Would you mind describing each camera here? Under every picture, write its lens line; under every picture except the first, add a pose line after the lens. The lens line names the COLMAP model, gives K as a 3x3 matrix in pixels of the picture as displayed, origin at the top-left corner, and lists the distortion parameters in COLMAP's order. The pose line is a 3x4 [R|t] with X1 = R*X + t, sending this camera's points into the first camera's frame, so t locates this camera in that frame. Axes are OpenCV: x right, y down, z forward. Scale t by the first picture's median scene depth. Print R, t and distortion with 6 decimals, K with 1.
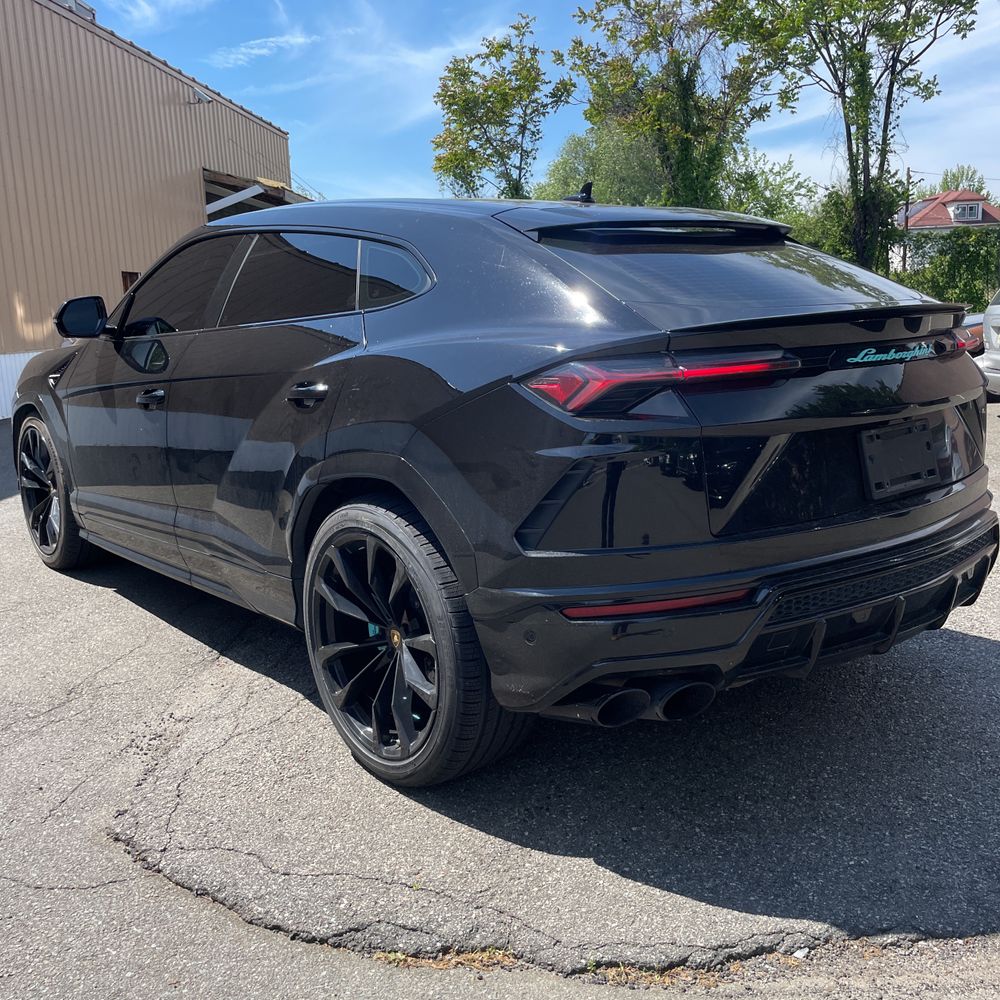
lens RADIAL K [[1080.9, 0, 500.0], [0, 1080.9, 500.0], [0, 0, 1]] dist [0.144943, -0.352142]
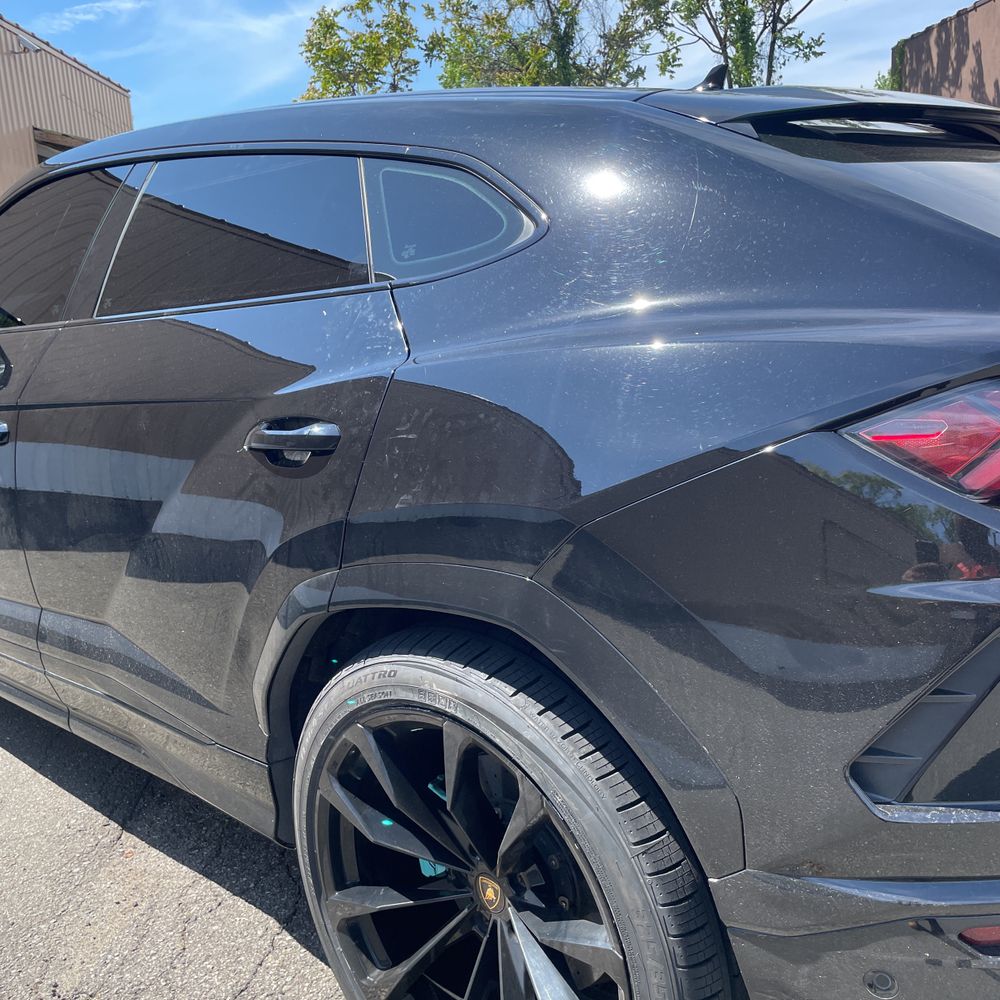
lens RADIAL K [[1036.8, 0, 500.0], [0, 1036.8, 500.0], [0, 0, 1]] dist [0.134960, -0.223456]
pose [[0.989219, -0.047628, 0.138481, -0.121506], [0.043539, 0.998526, 0.032413, -0.065871], [-0.139821, -0.026034, 0.989835, 0.385179]]
